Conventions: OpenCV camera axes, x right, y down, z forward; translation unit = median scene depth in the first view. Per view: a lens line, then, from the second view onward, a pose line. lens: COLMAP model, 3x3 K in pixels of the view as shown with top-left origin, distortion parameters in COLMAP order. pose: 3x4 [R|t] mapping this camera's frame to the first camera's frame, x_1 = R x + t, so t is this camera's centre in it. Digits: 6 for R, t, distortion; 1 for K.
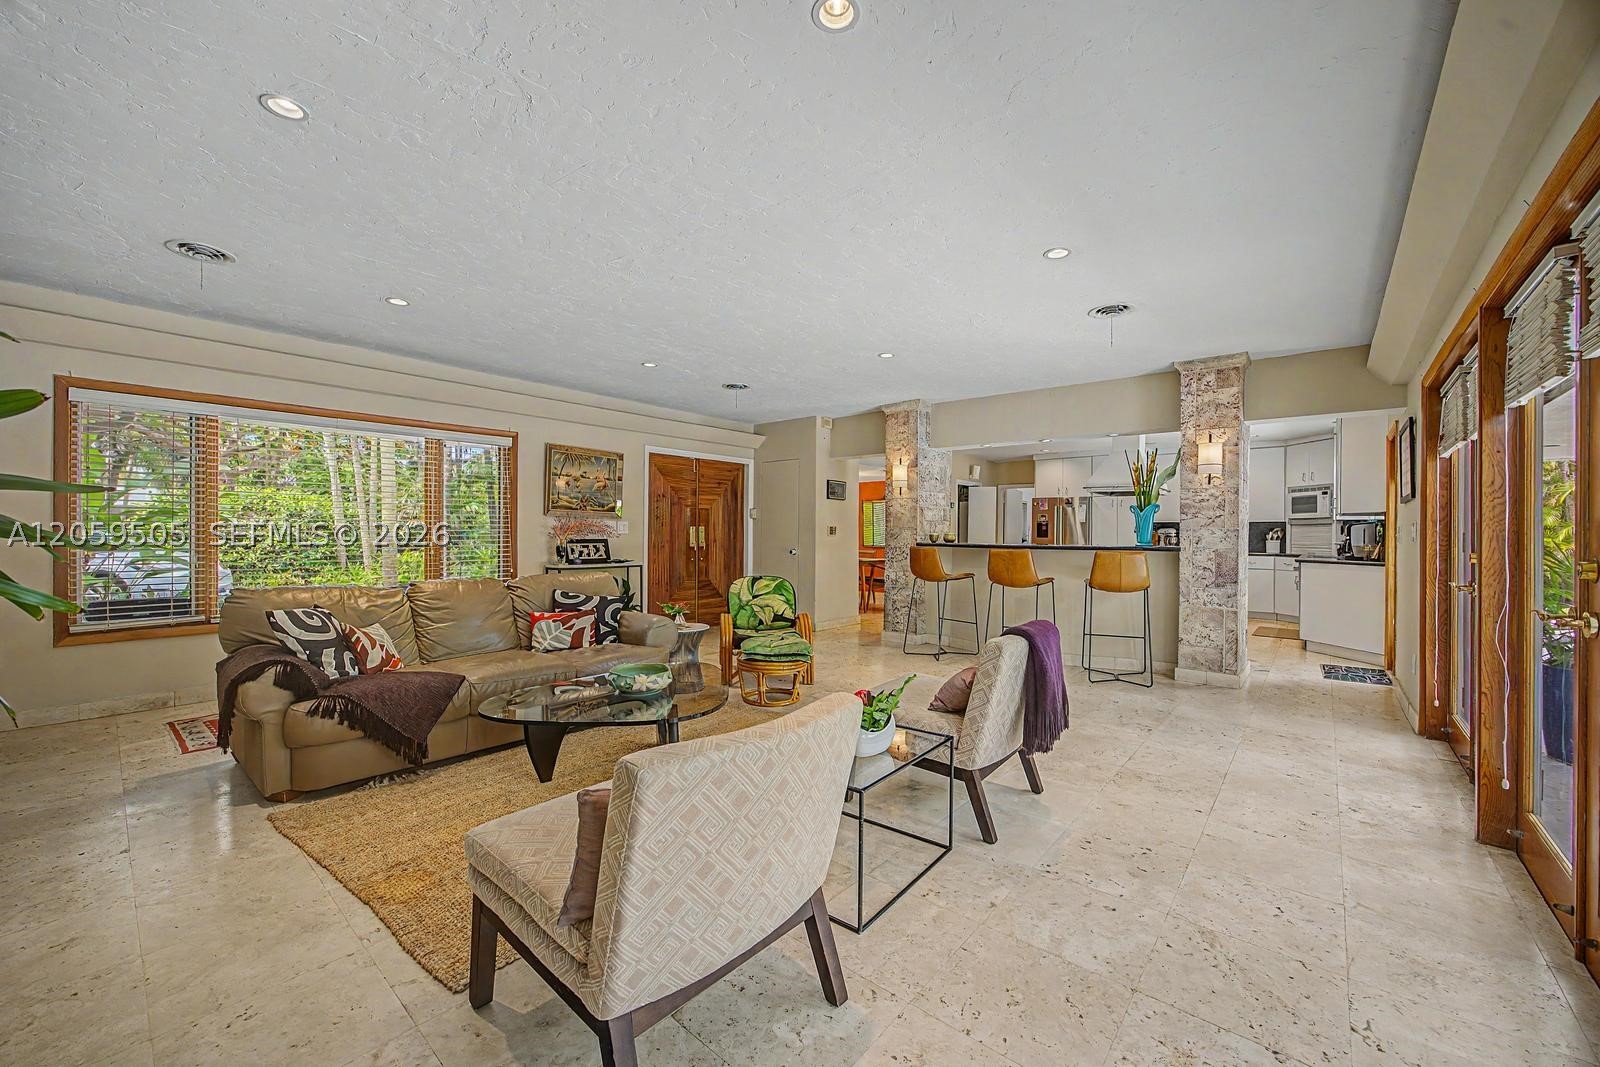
lens RADIAL K [[621.1, 0, 794.7], [0, 621.1, 533.9], [0, 0, 1]] dist [-0.018676, 0.004172]
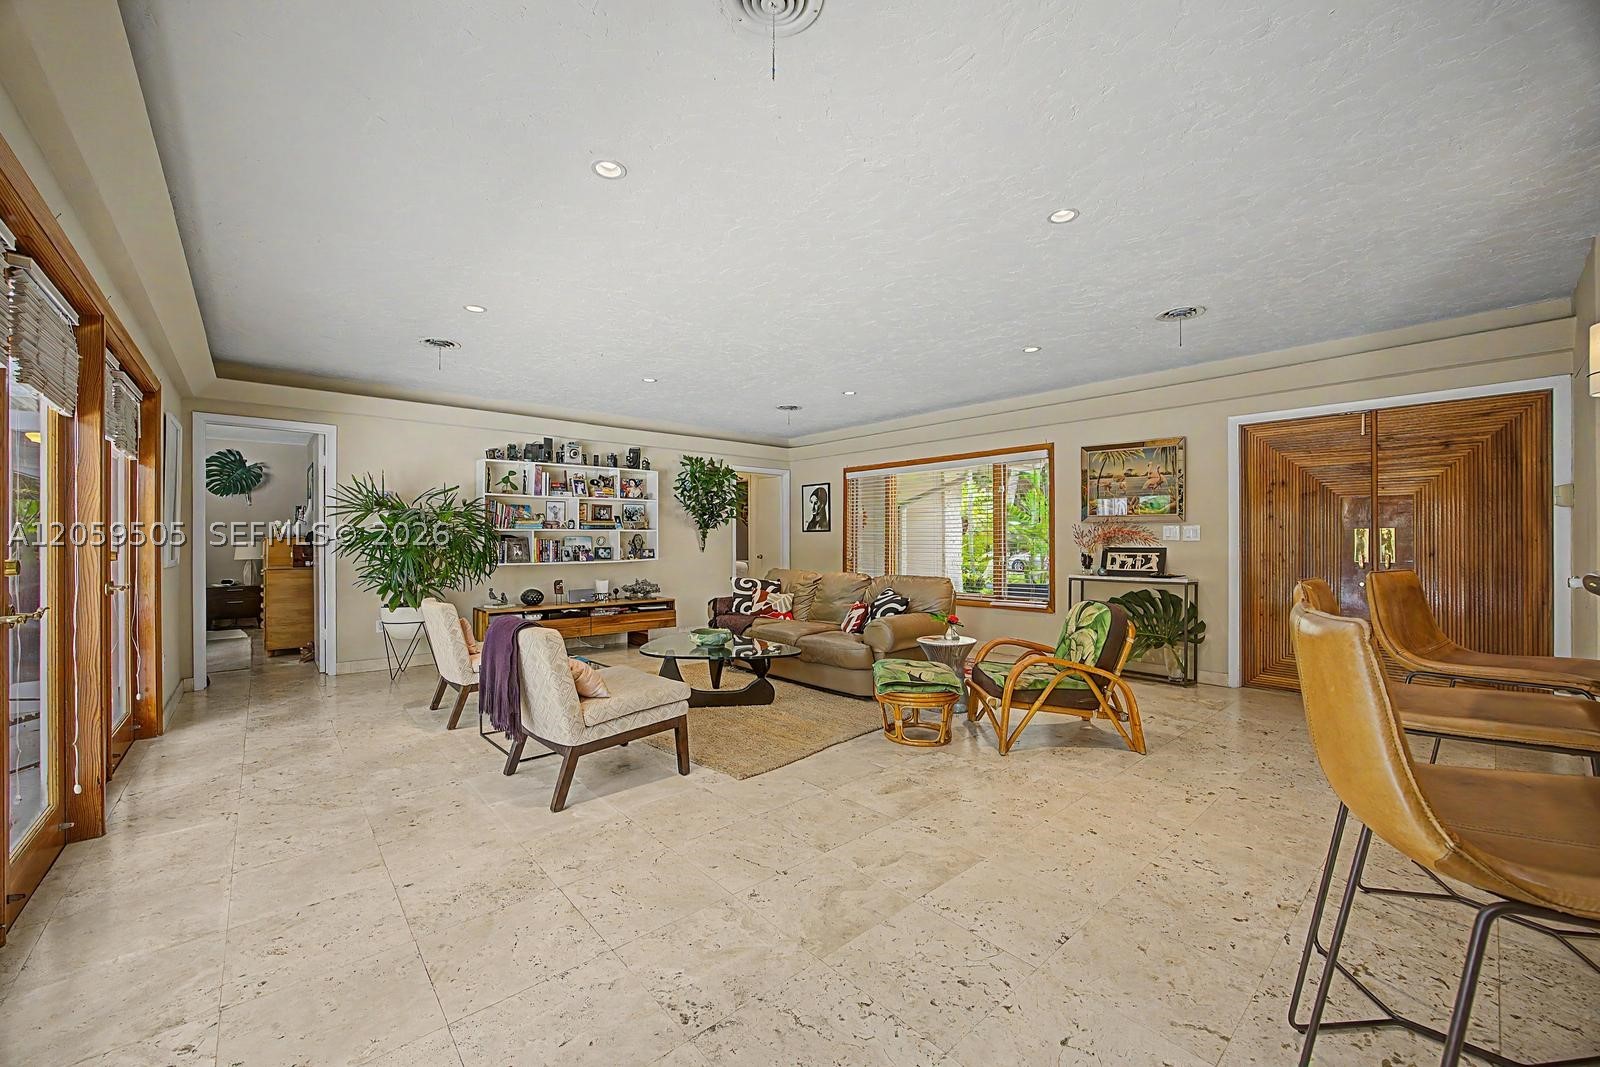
lens RADIAL K [[621.1, 0, 795.8], [0, 621.1, 530.7], [0, 0, 1]] dist [-0.018676, 0.004172]
pose [[-0.141337, -0.021617, -0.989725, 0.558338], [-0.001693, 0.999765, -0.021595, 0.004214], [0.989960, -0.001377, -0.141341, 0.649554]]
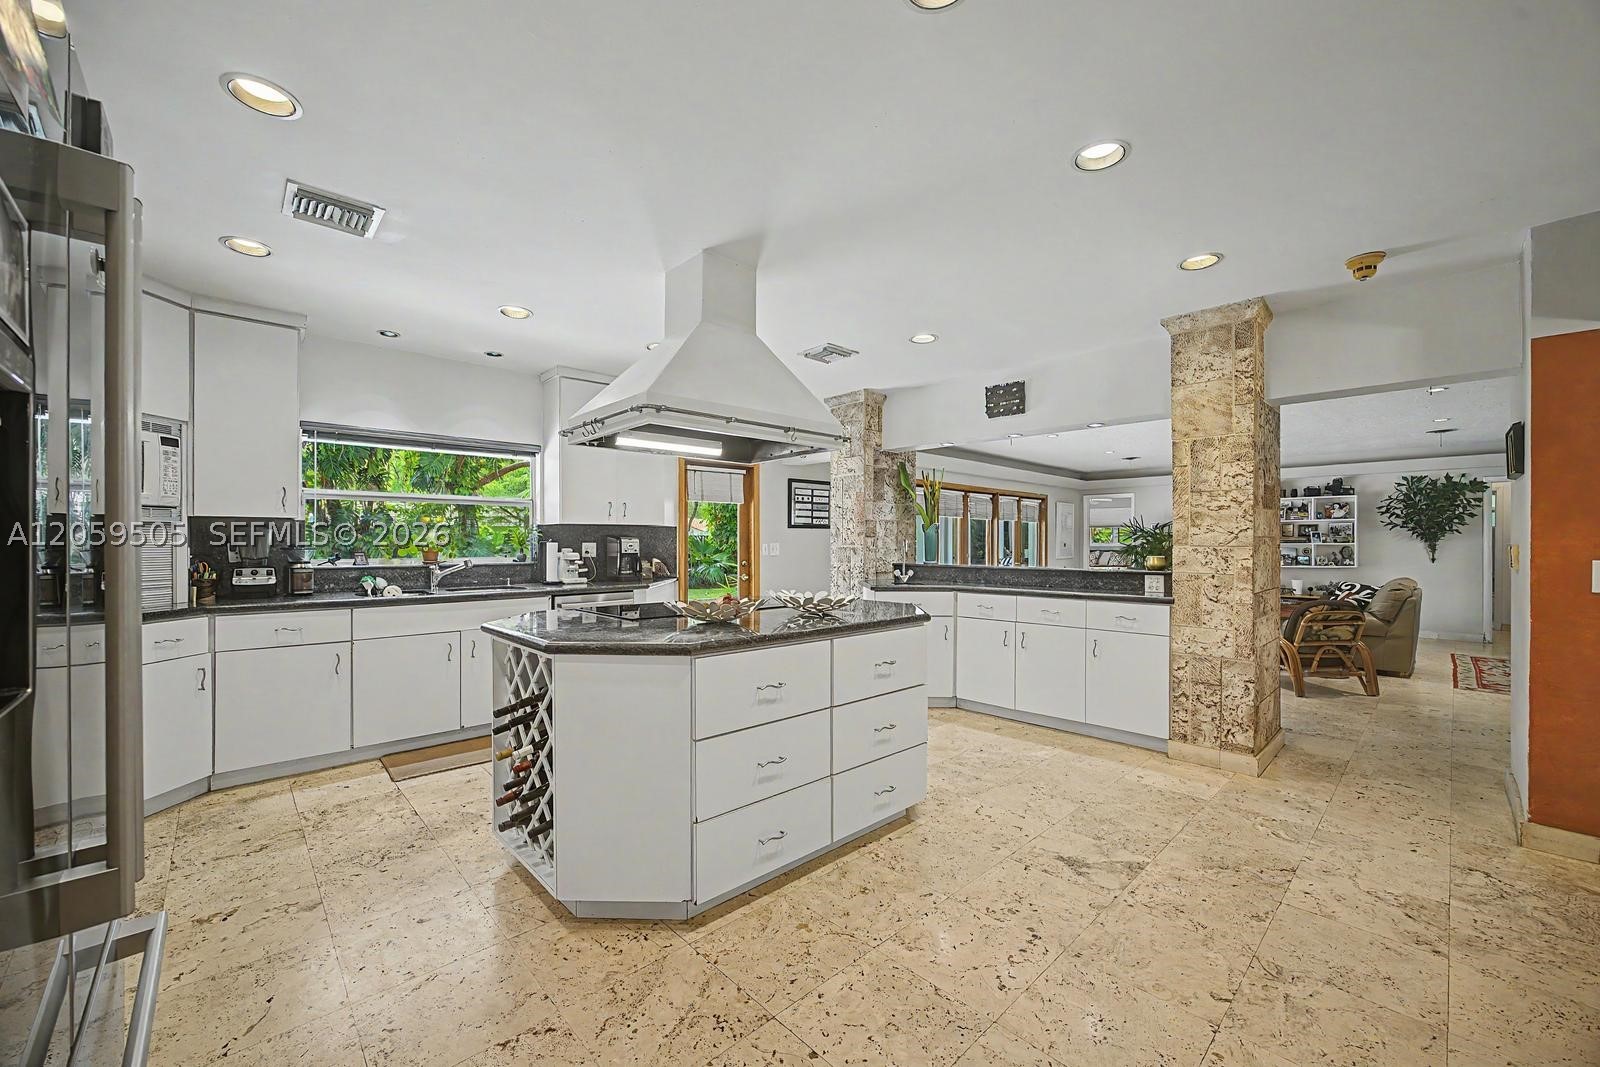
lens RADIAL K [[621.1, 0, 793.5], [0, 621.1, 538.0], [0, 0, 1]] dist [-0.018676, 0.004172]
pose [[-0.993679, -0.010911, 0.111726, 0.573028], [-0.011331, 0.999931, -0.003129, -0.013614], [-0.111684, -0.004376, -0.993734, 1.716113]]
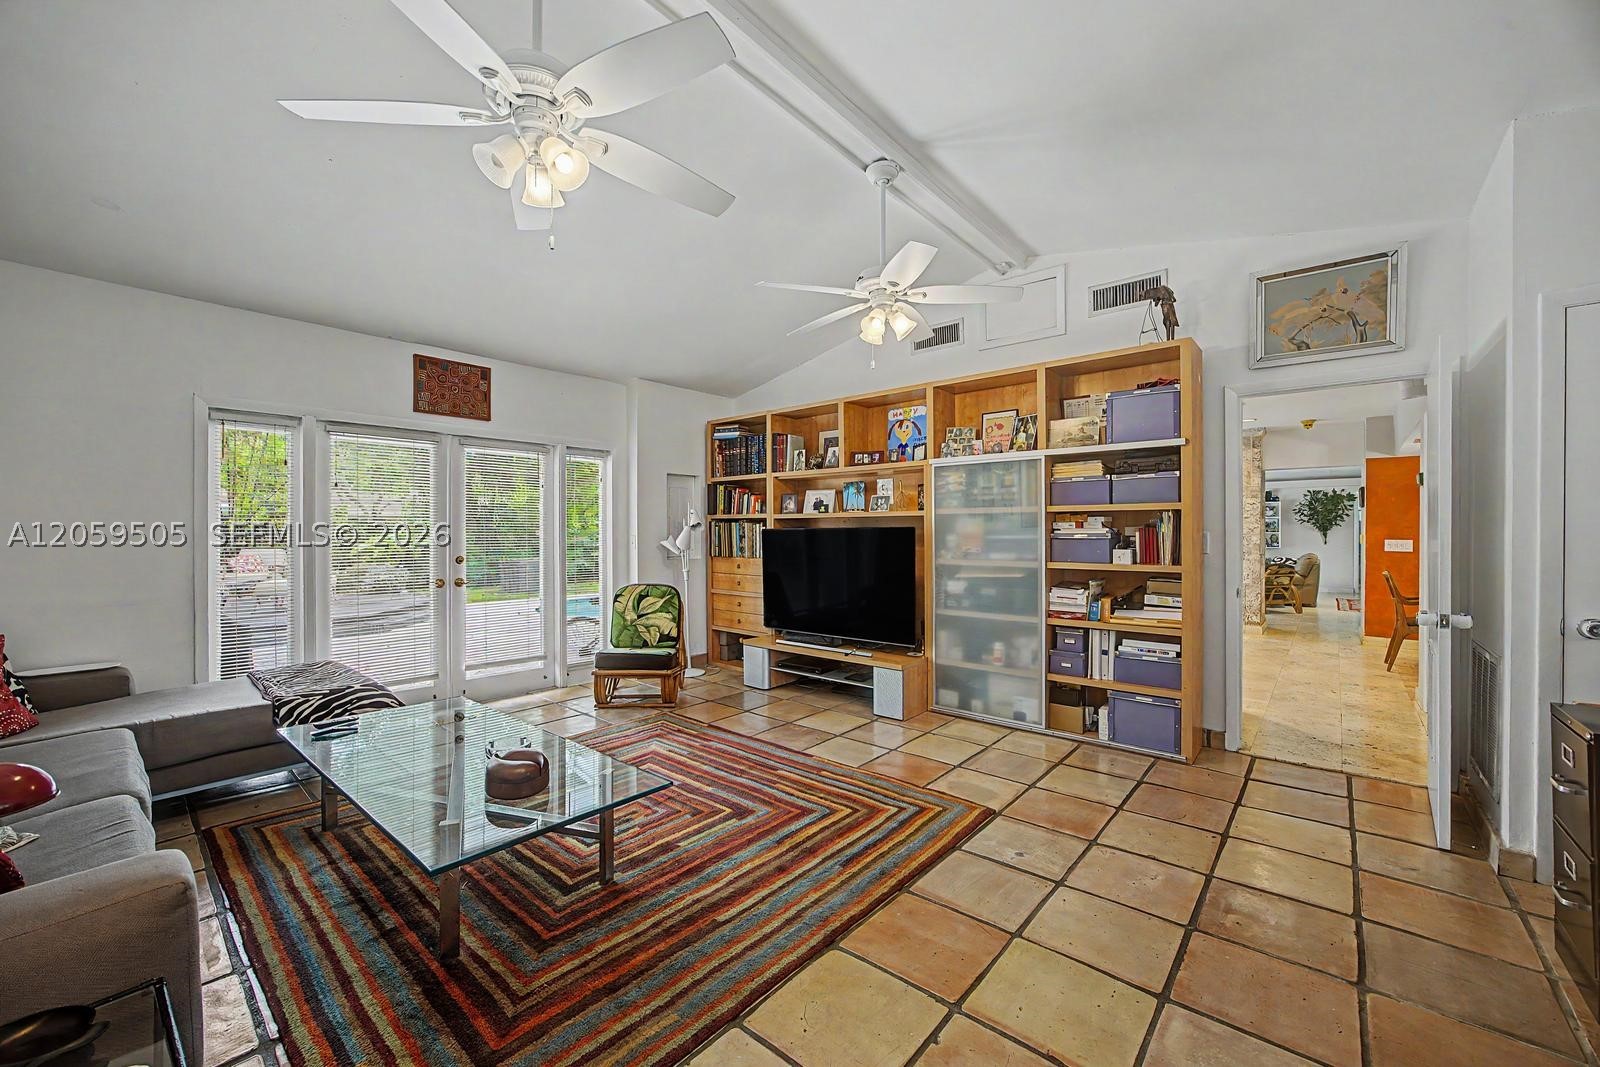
lens RADIAL K [[621.1, 0, 795.5], [0, 621.1, 531.4], [0, 0, 1]] dist [-0.018676, 0.004172]
pose [[-0.999936, -0.007292, 0.008686, 1.132759], [-0.007303, 0.999973, -0.001165, -0.010005], [-0.008677, -0.001229, -0.999962, 2.353723]]
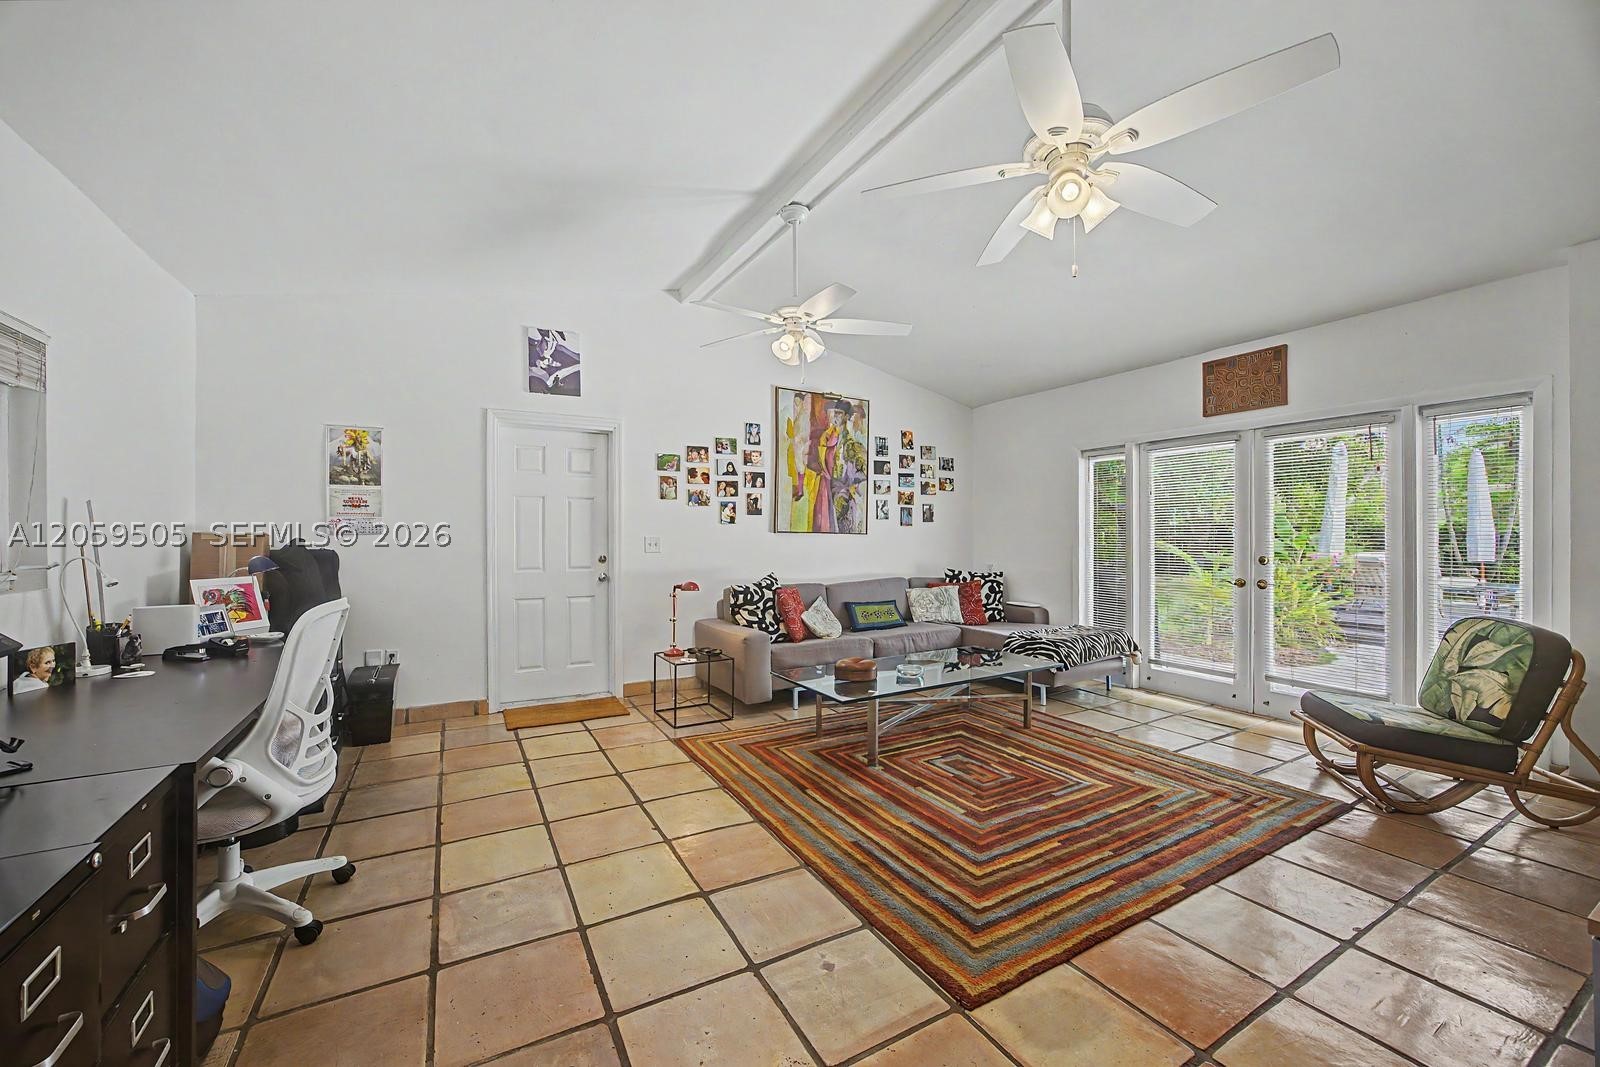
lens RADIAL K [[621.1, 0, 804.4], [0, 621.1, 547.0], [0, 0, 1]] dist [-0.018676, 0.004172]
pose [[0.331958, -0.026344, 0.942926, 0.732388], [0.007329, 0.999652, 0.025349, -0.010282], [-0.943266, -0.001504, 0.332036, 1.888523]]
